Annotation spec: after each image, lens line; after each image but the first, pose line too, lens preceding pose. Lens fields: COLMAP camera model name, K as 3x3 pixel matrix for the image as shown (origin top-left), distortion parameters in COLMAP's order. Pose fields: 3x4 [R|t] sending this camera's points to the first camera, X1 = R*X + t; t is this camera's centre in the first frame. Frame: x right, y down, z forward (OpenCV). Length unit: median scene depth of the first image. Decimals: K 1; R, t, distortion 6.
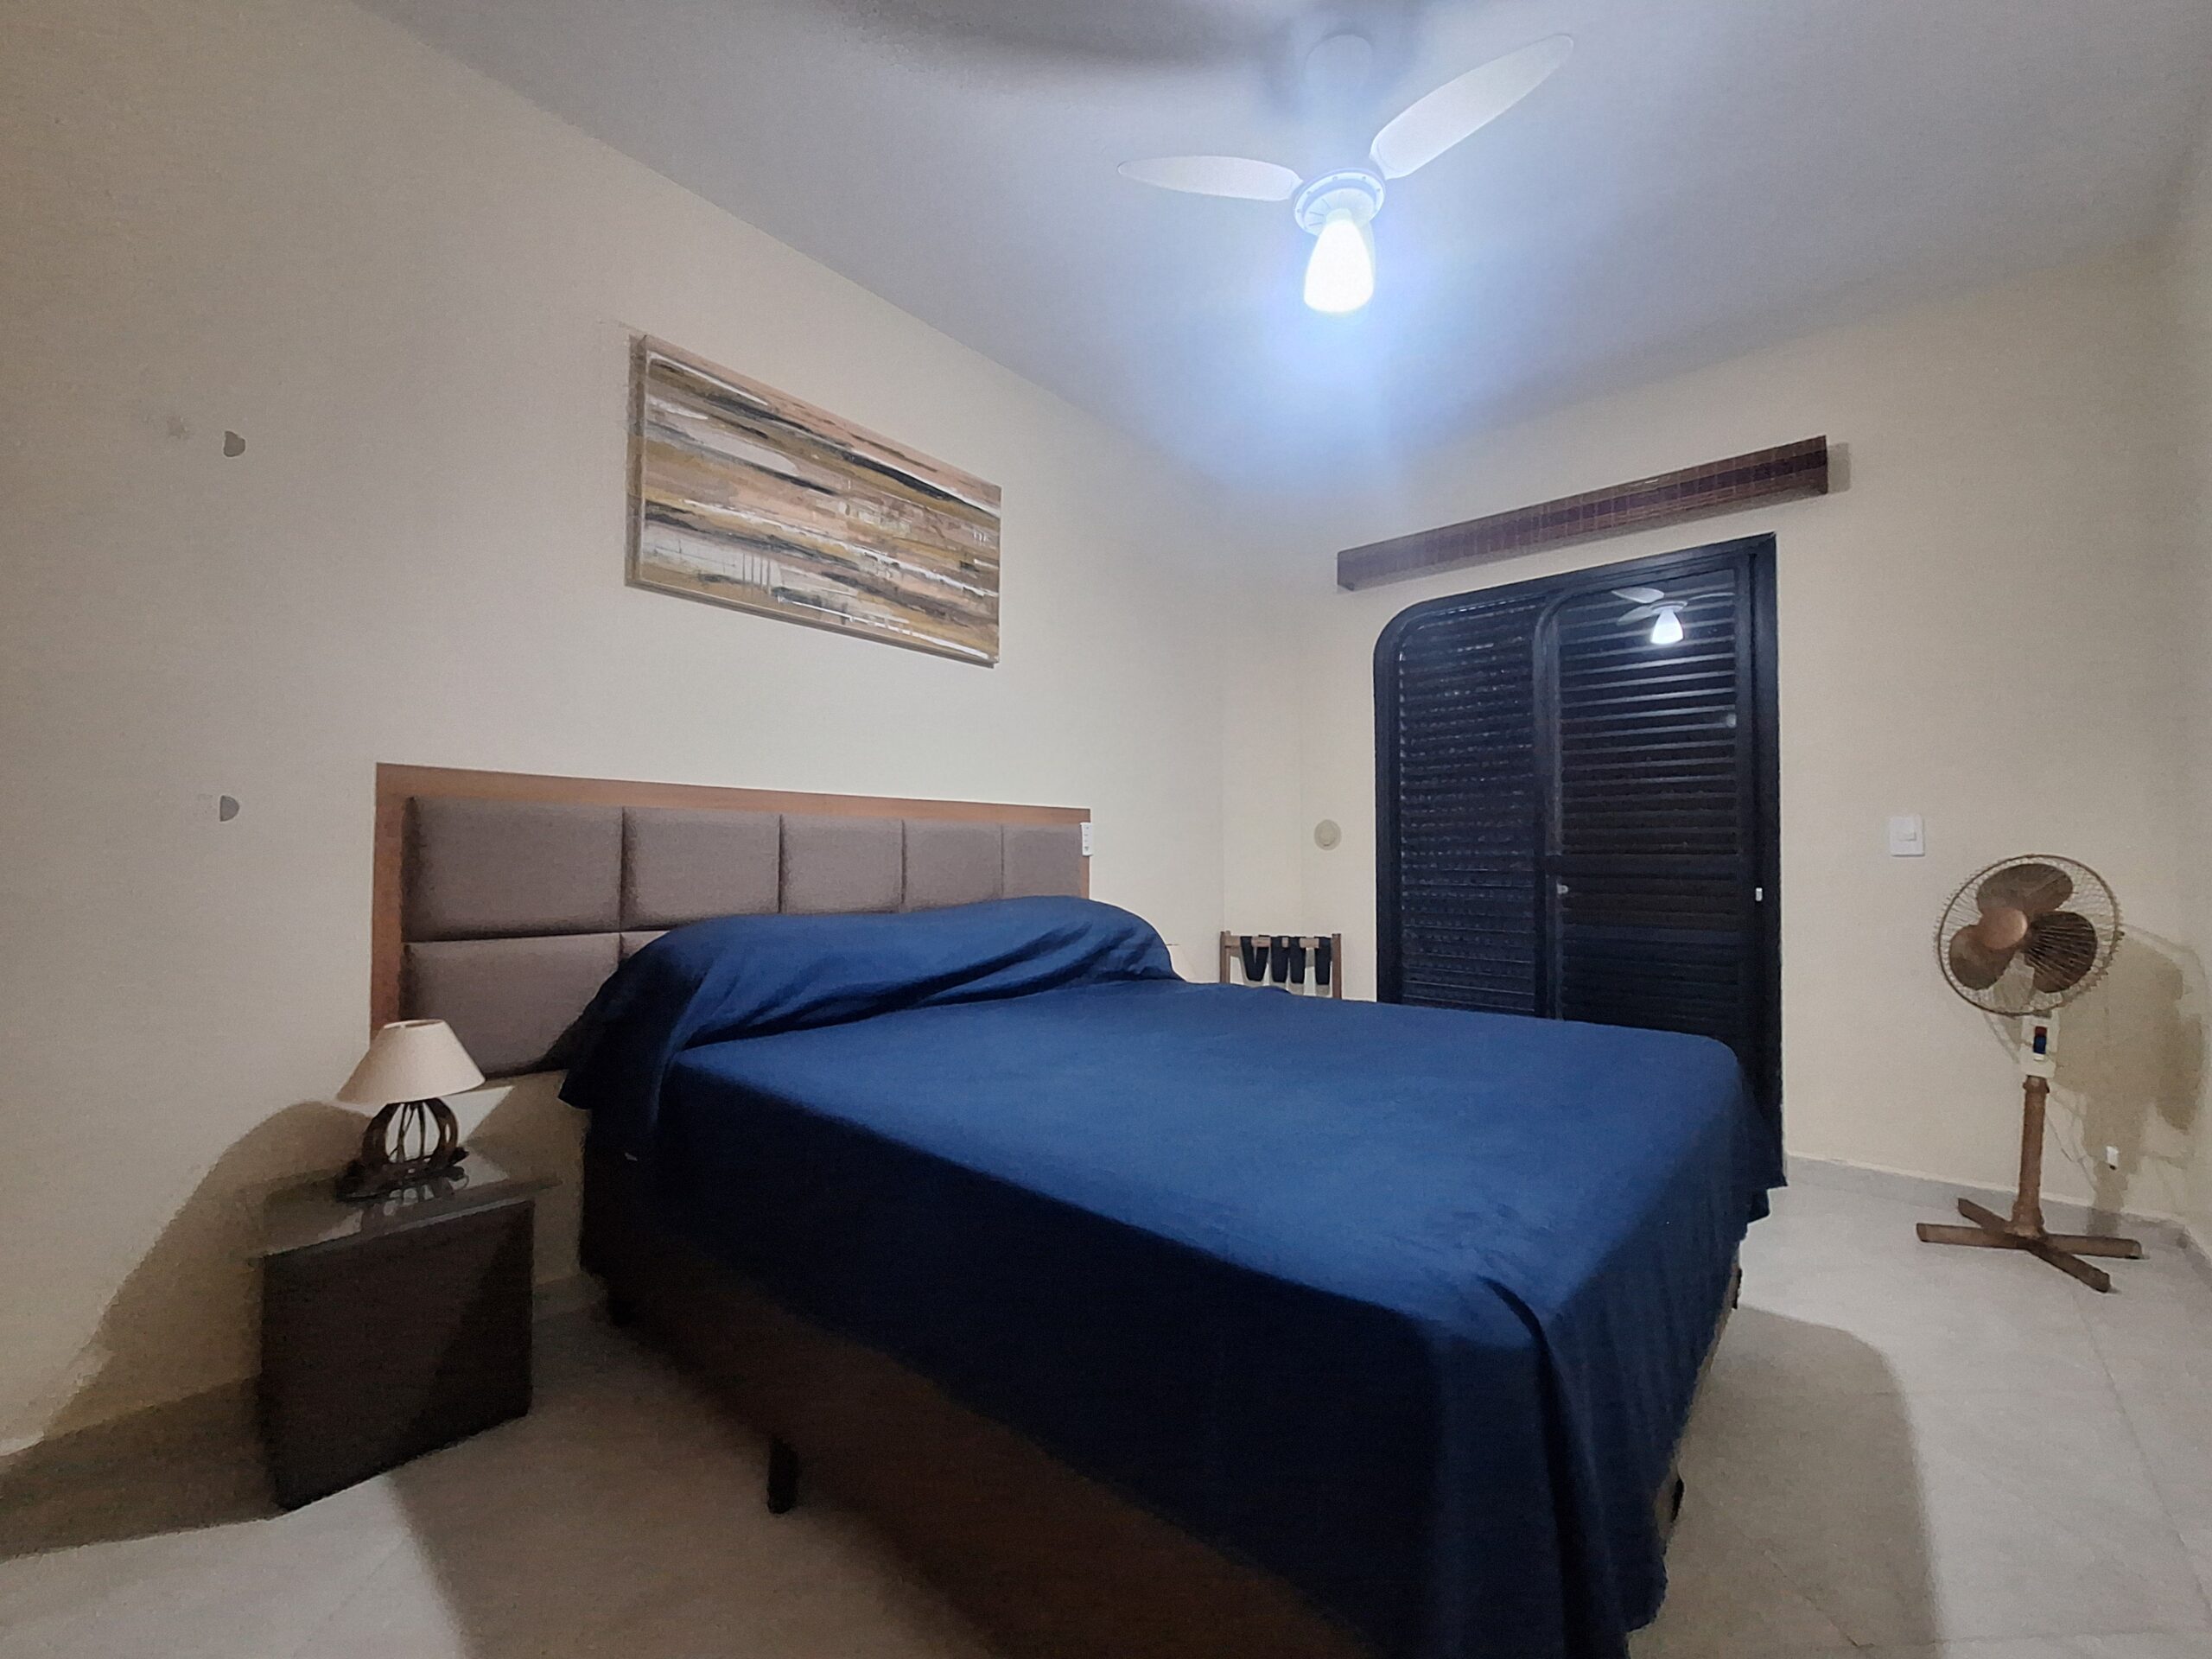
lens RADIAL K [[878.2, 0, 1088.0], [0, 878.2, 839.3], [0, 0, 1]] dist [-0.006566, 0.003781]
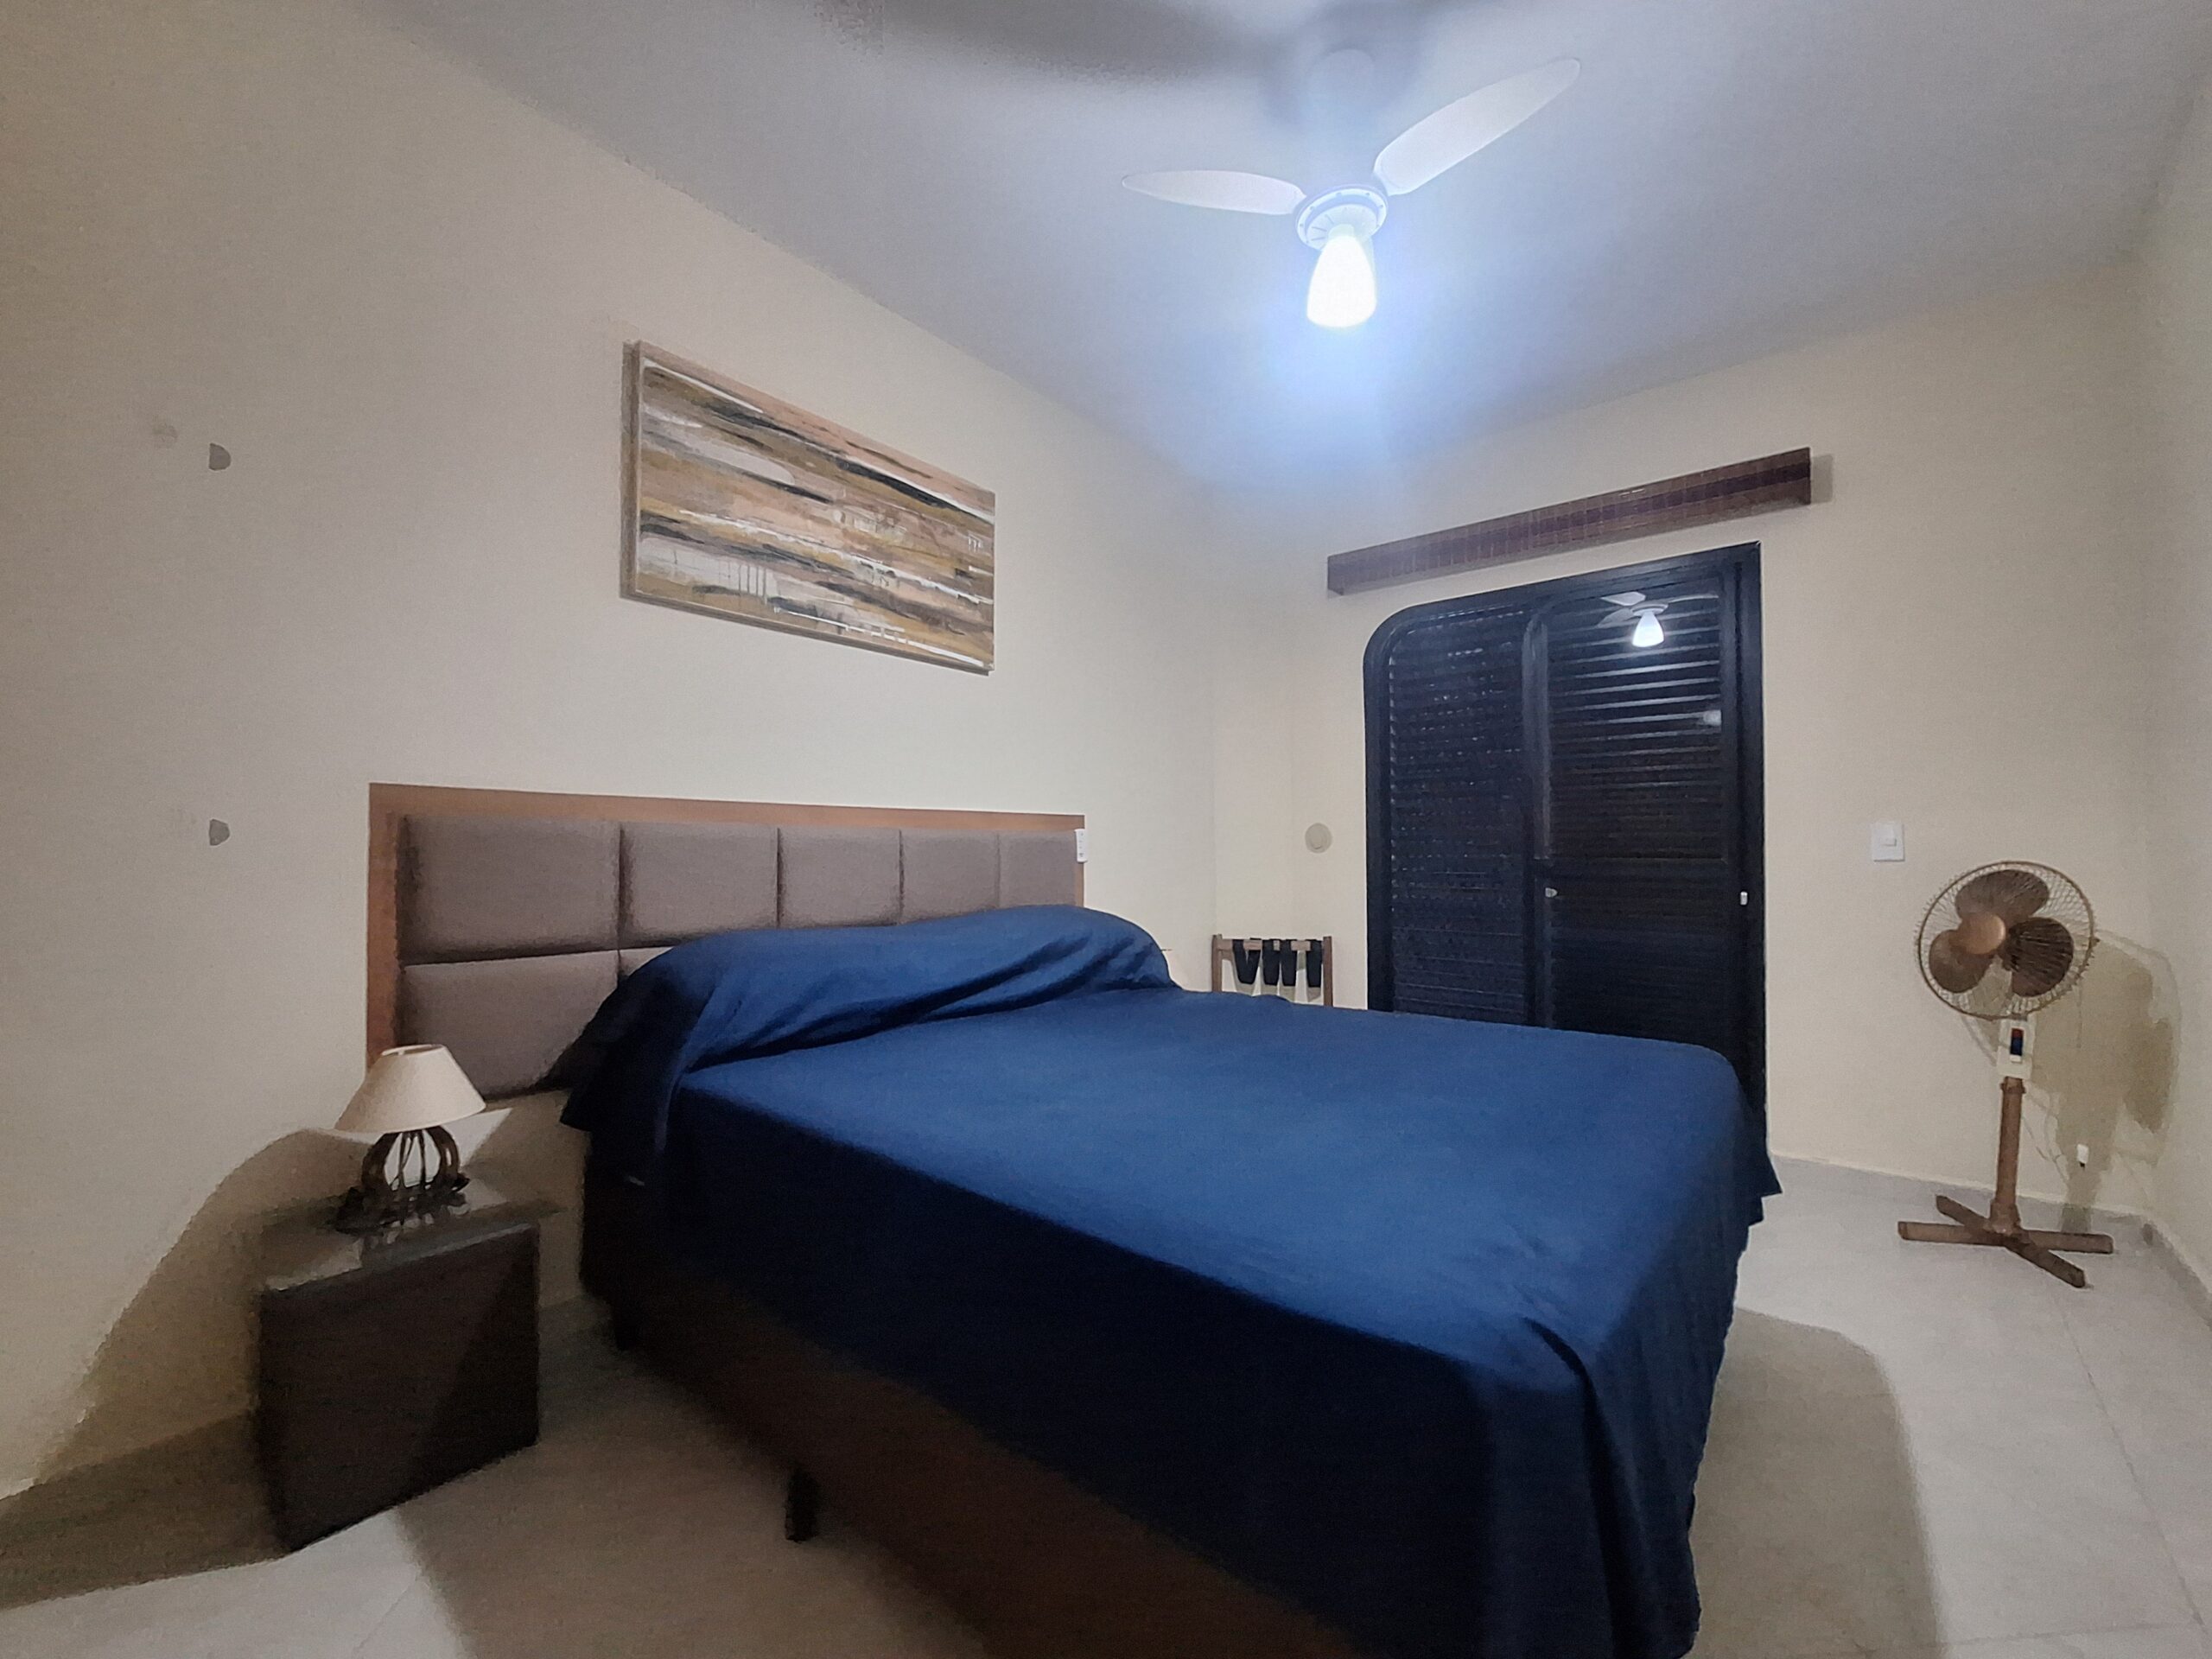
lens RADIAL K [[878.2, 0, 1088.0], [0, 878.2, 839.3], [0, 0, 1]] dist [-0.006566, 0.003781]
pose [[0.999714, -0.004410, 0.023487, -0.024556], [0.004242, 0.999965, 0.007189, -0.020657], [-0.023517, -0.007087, 0.999698, 0.000964]]
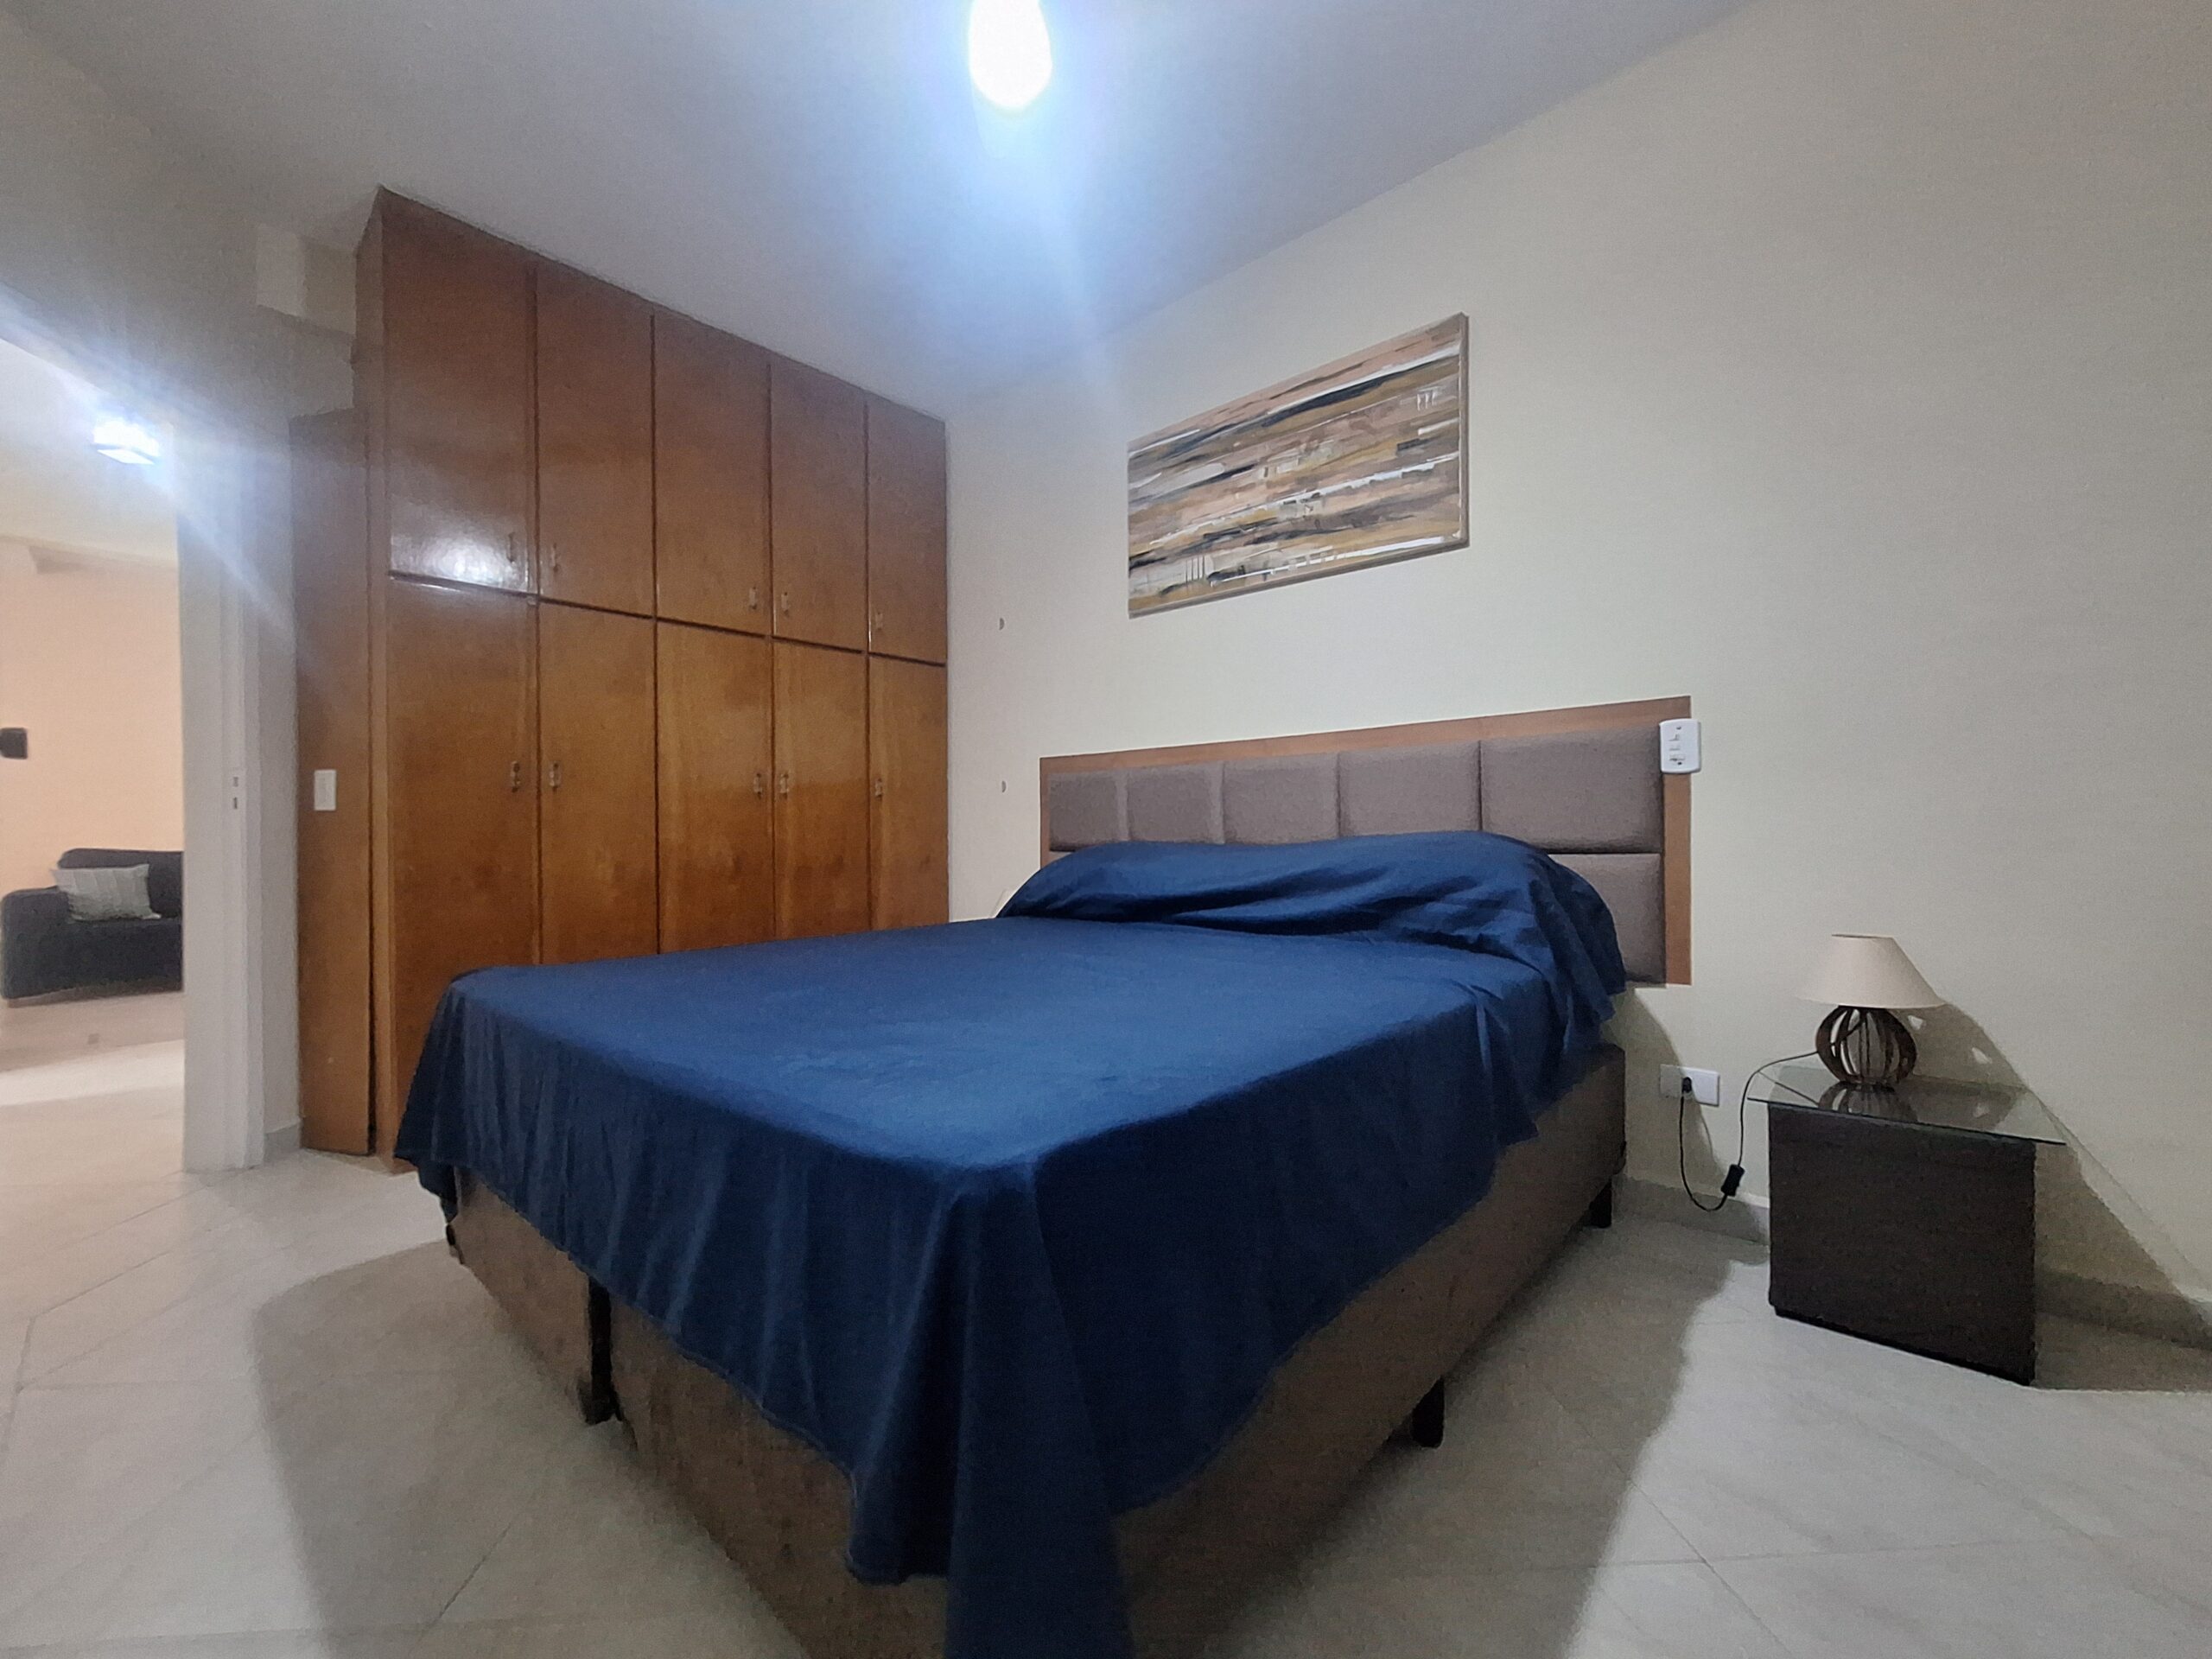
lens RADIAL K [[878.2, 0, 1088.0], [0, 878.2, 839.3], [0, 0, 1]] dist [-0.006566, 0.003781]
pose [[0.005960, -0.000880, -0.999982, 0.883603], [0.035008, 0.999387, -0.000670, 0.075113], [0.999369, -0.035003, 0.005987, 0.835954]]
